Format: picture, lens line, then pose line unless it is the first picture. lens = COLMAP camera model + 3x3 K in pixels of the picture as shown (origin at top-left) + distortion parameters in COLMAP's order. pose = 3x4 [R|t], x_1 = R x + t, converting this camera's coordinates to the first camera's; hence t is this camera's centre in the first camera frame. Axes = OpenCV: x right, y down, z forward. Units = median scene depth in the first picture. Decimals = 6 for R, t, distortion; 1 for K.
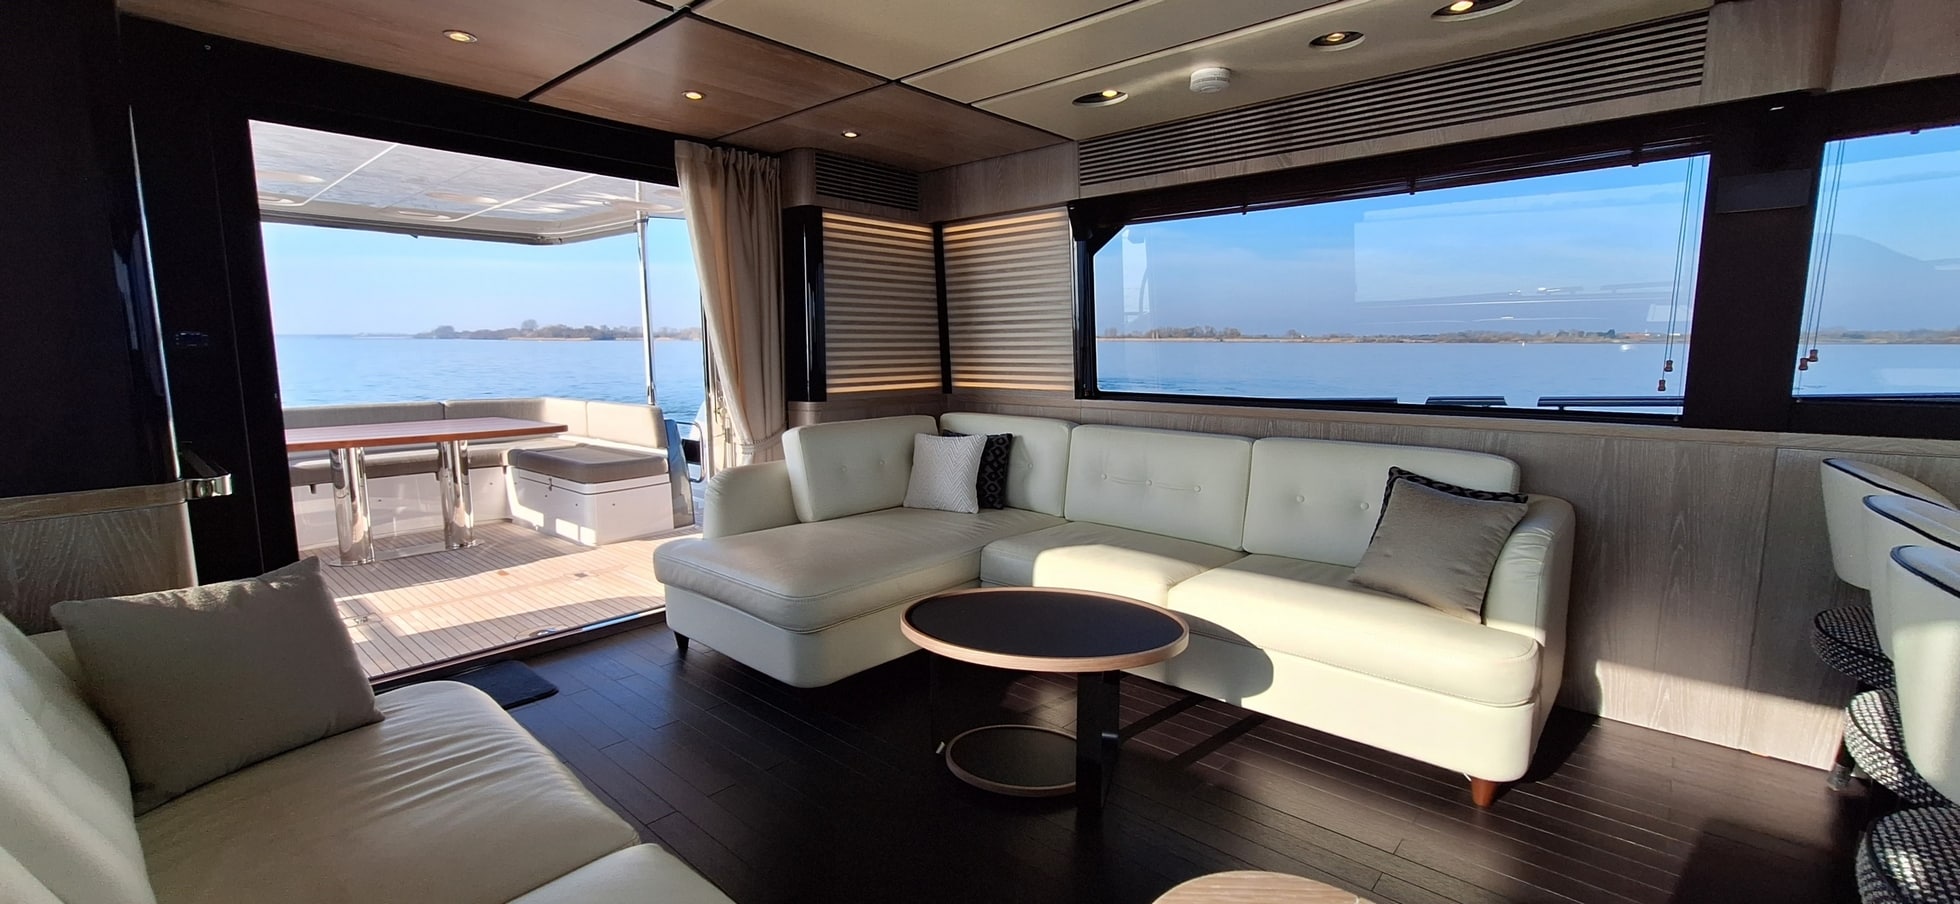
lens RADIAL K [[782.4, 0, 980.3], [0, 782.4, 446.6], [0, 0, 1]] dist [0.000202, 0.000536]
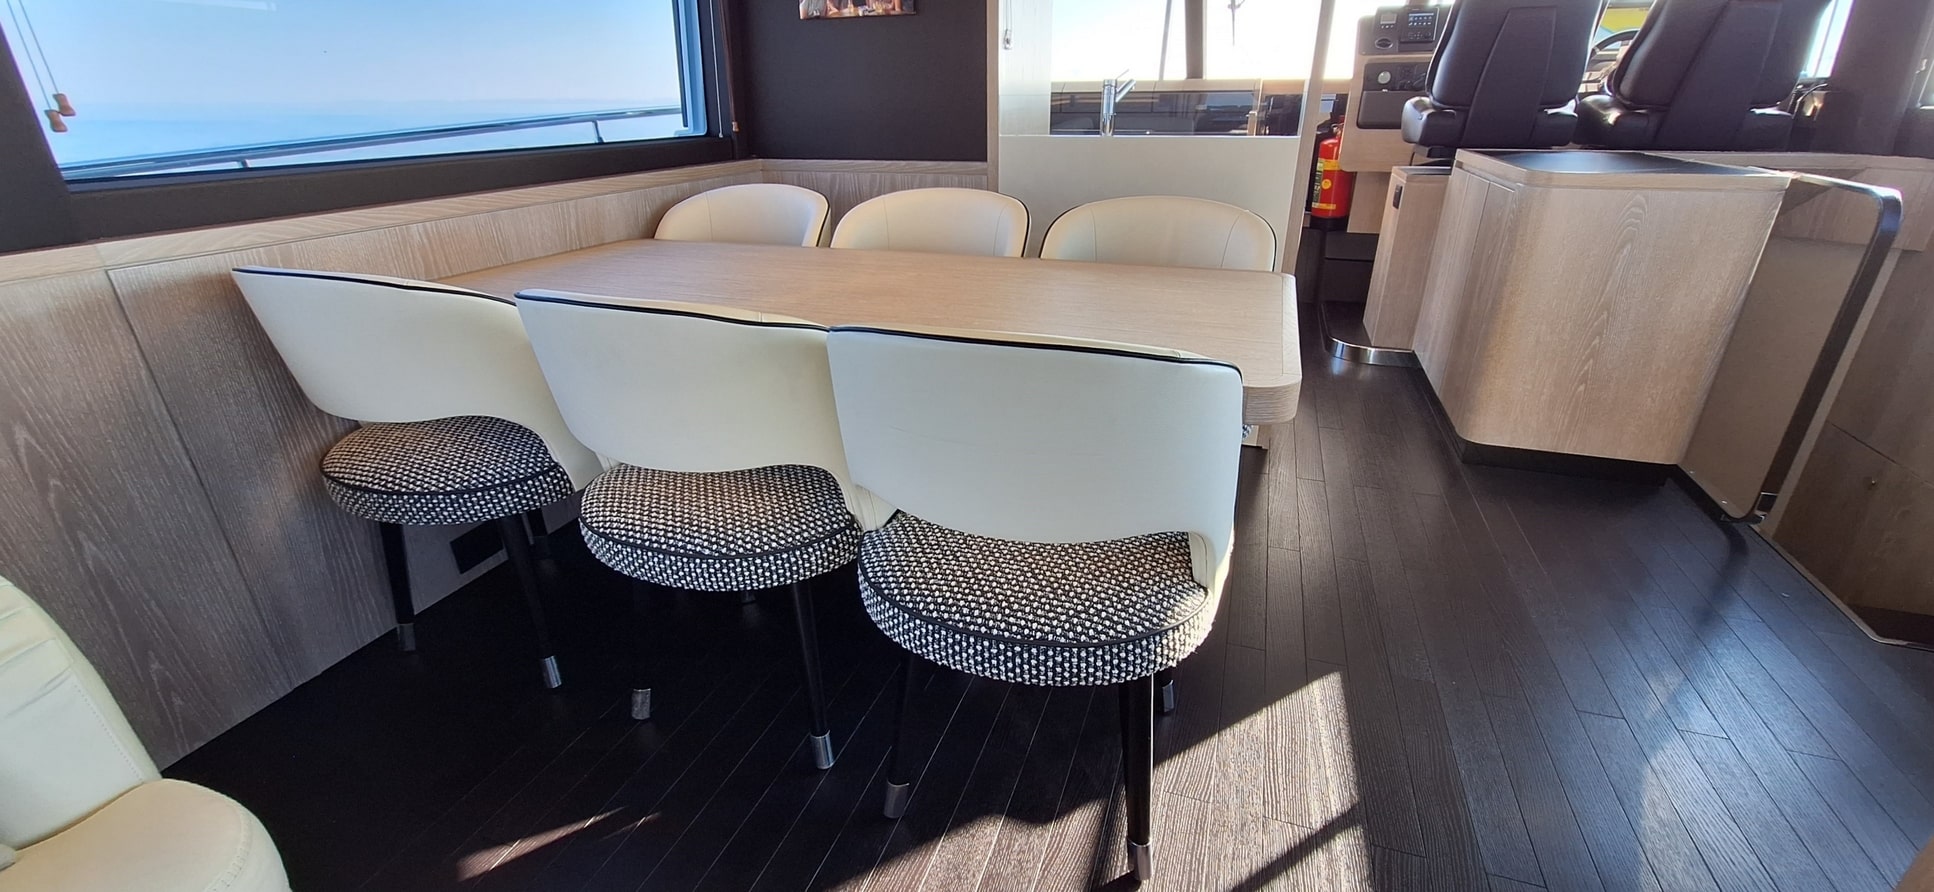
lens RADIAL K [[799.2, 0, 971.2], [0, 799.2, 440.9], [0, 0, 1]] dist [-0.001501, -0.000033]
pose [[-0.373303, -0.364329, 0.853176, 0.142140], [0.121115, 0.892648, 0.434178, -0.047832], [-0.919769, 0.265413, -0.289102, 0.428369]]
